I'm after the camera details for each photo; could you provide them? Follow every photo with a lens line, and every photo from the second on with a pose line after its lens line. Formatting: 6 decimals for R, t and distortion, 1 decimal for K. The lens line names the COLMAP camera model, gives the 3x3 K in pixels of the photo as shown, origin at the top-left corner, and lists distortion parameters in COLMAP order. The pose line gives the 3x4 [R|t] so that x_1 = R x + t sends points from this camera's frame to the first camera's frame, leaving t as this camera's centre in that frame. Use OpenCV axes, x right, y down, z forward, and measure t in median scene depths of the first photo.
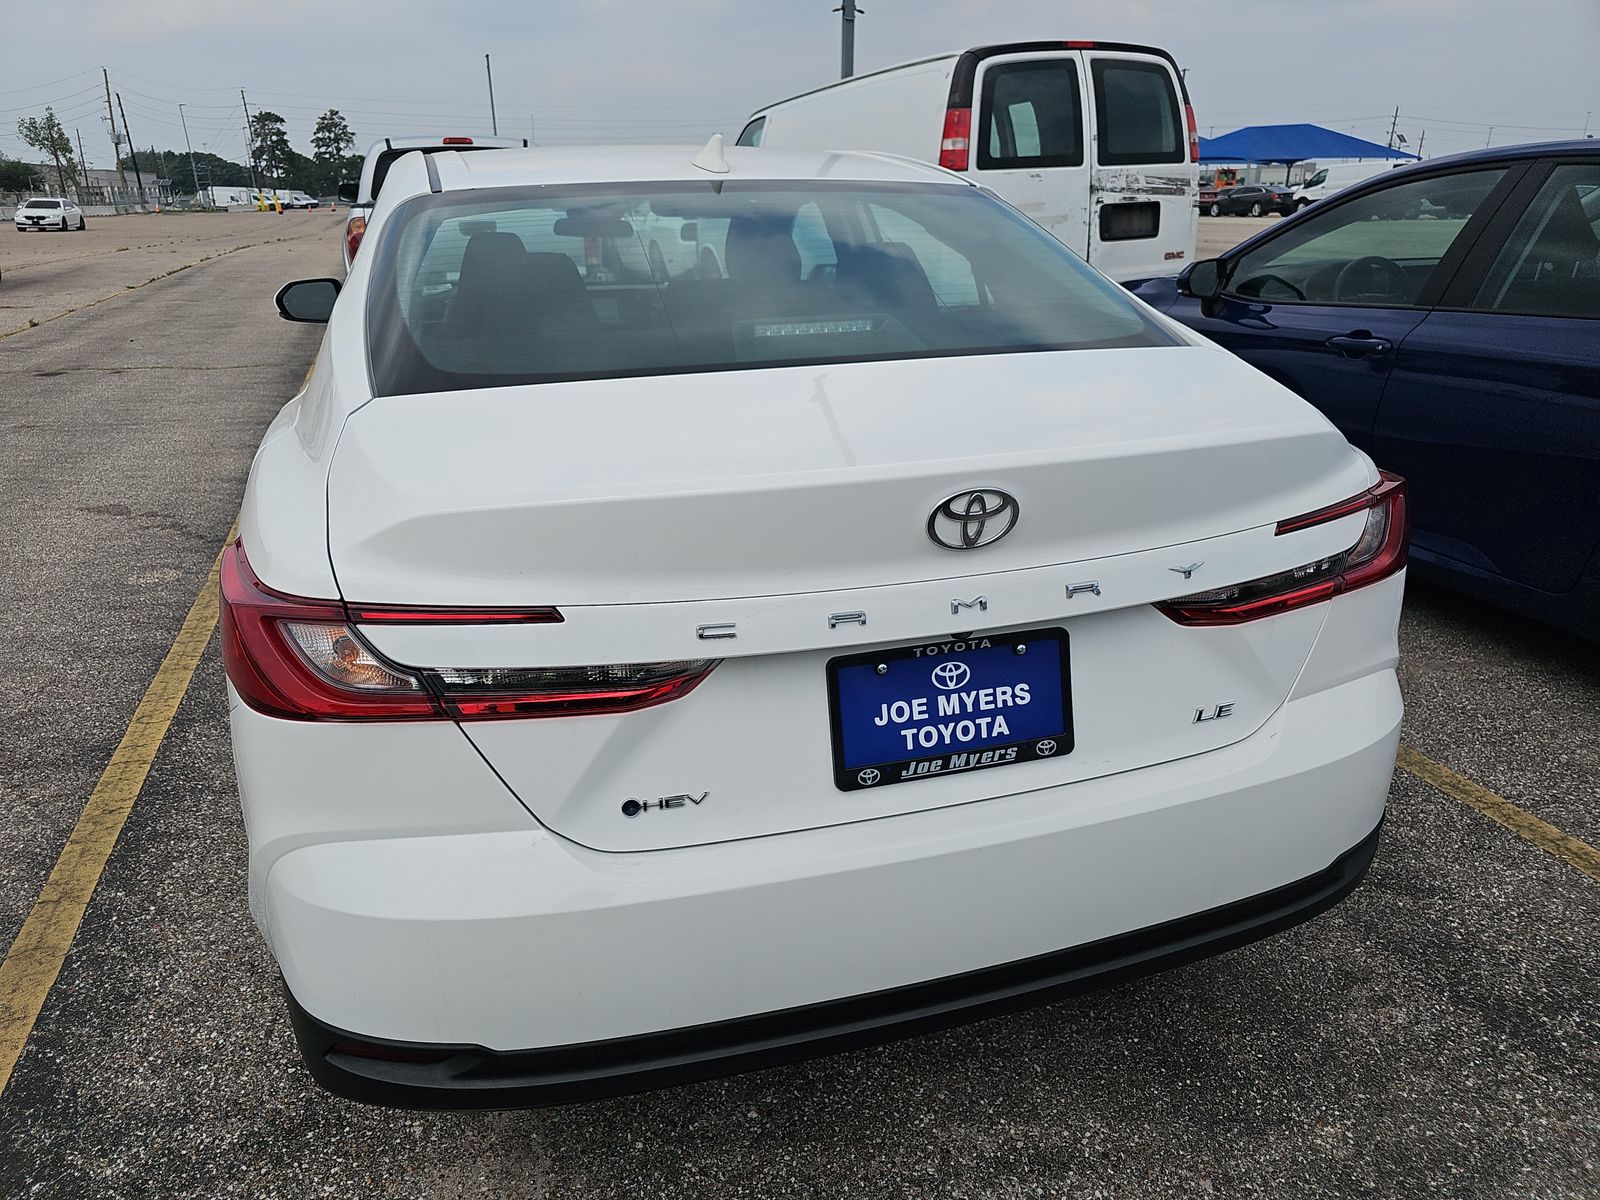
lens RADIAL K [[1060.1, 0, 800.0], [0, 1060.1, 600.0], [0, 0, 1]] dist [0.013534, -0.001740]
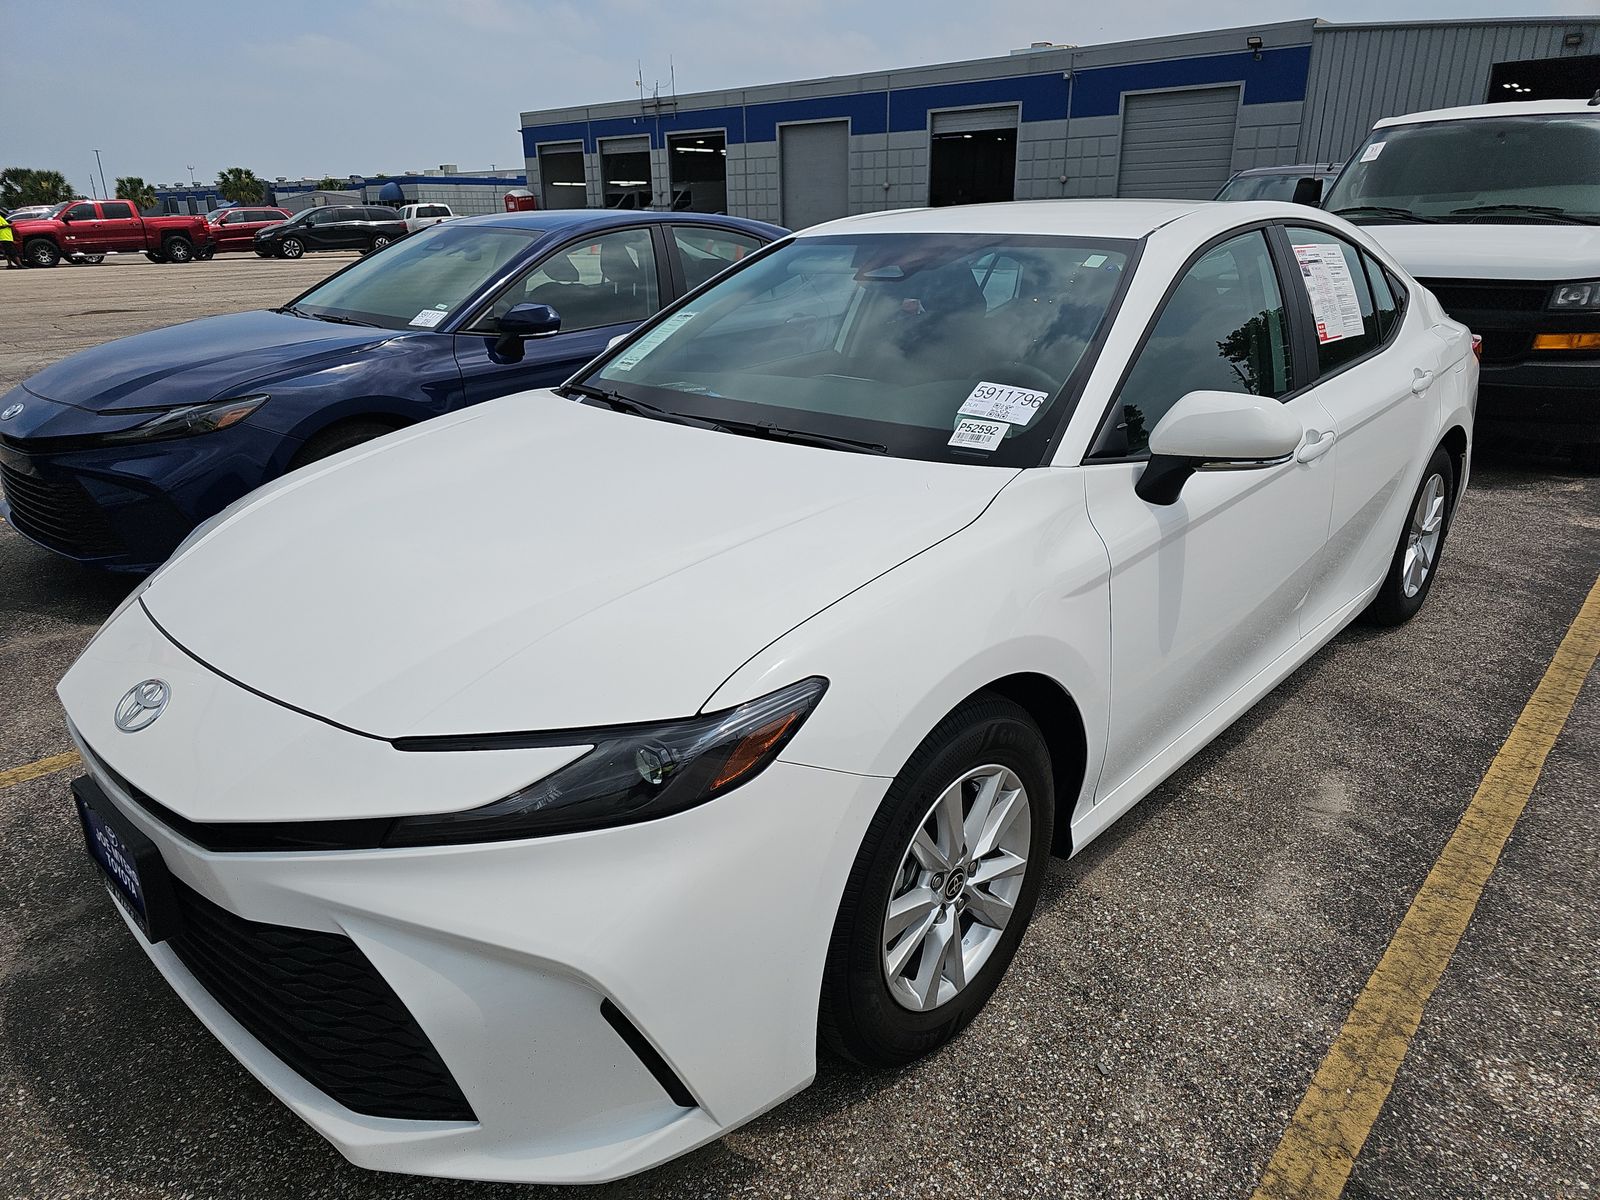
lens RADIAL K [[1060.1, 0, 800.0], [0, 1060.1, 600.0], [0, 0, 1]] dist [0.013534, -0.001740]
pose [[-0.491323, -0.285825, 0.822743, -1.436498], [0.319201, 0.819806, 0.475424, -0.938644], [-0.810378, 0.496207, -0.311554, 2.423512]]
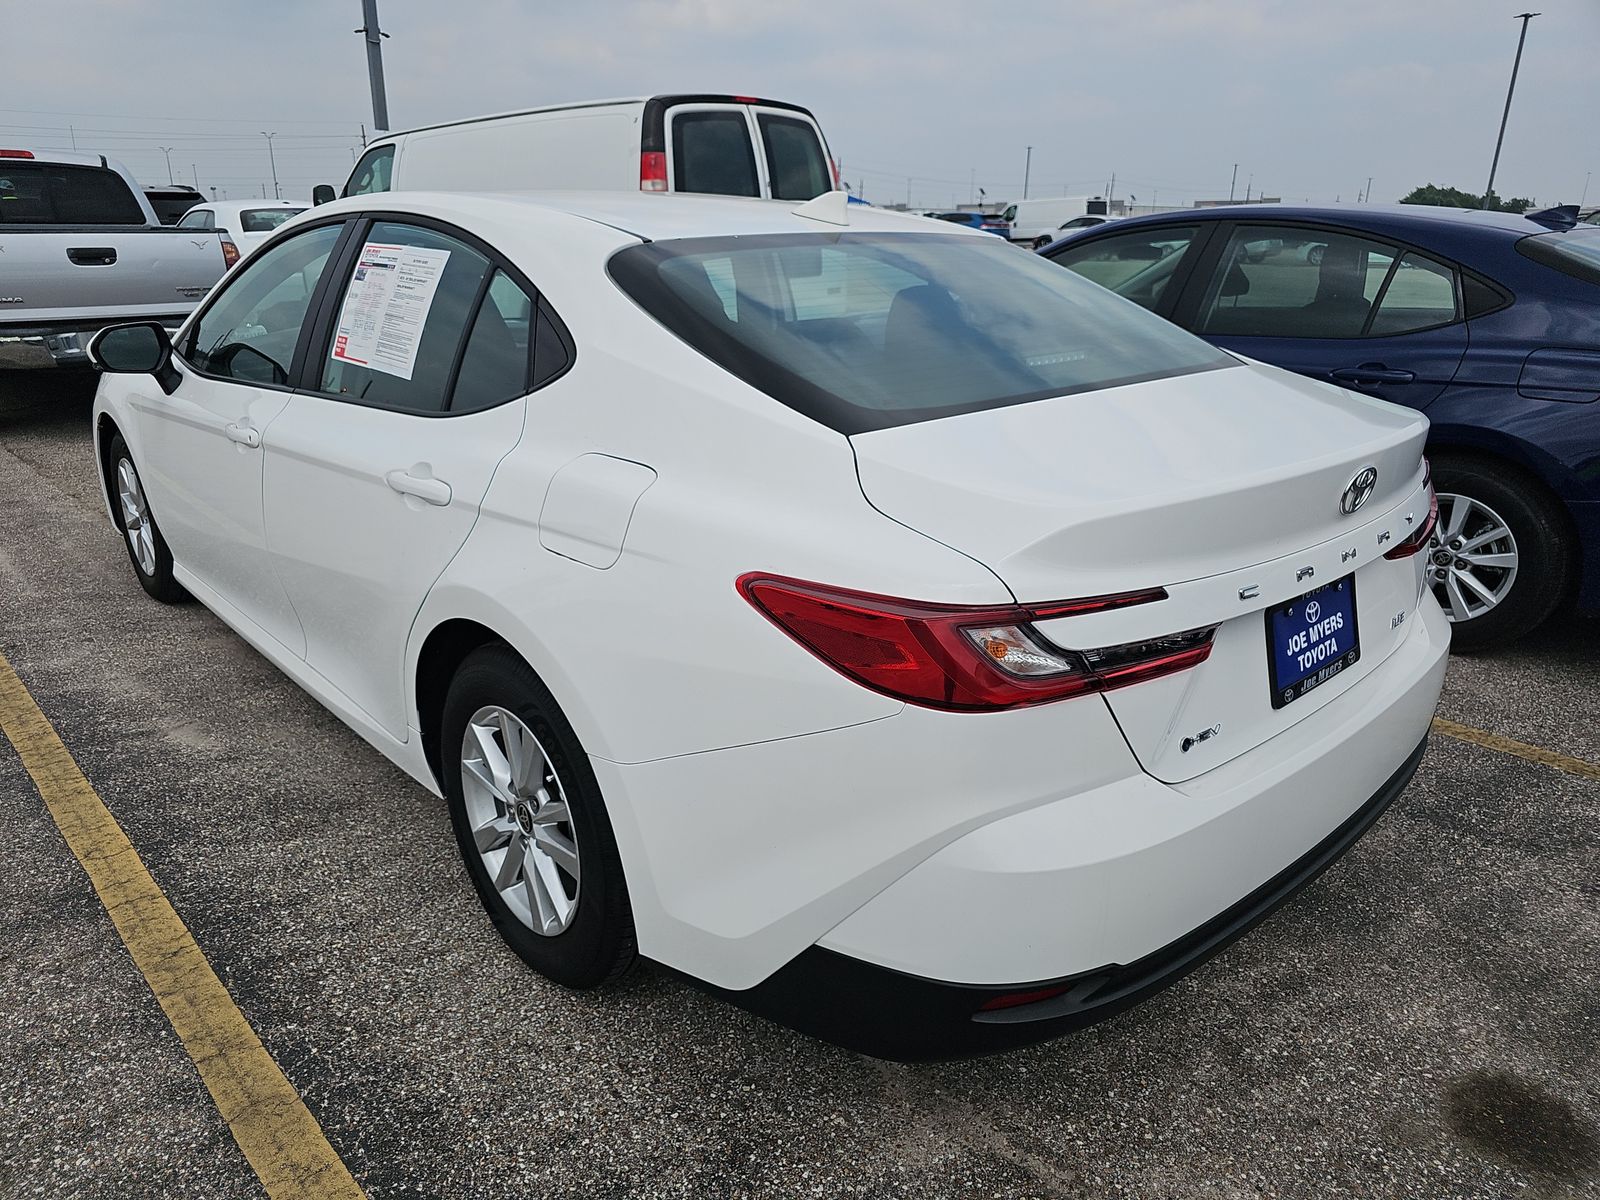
lens RADIAL K [[1050.3, 0, 797.2], [0, 1050.3, 608.5], [0, 0, 1]] dist [0.012167, -0.000381]
pose [[0.906171, -0.124930, 0.404037, -0.588219], [0.131860, 0.991210, 0.010751, -0.019982], [-0.401828, 0.043534, 0.914680, 0.026917]]
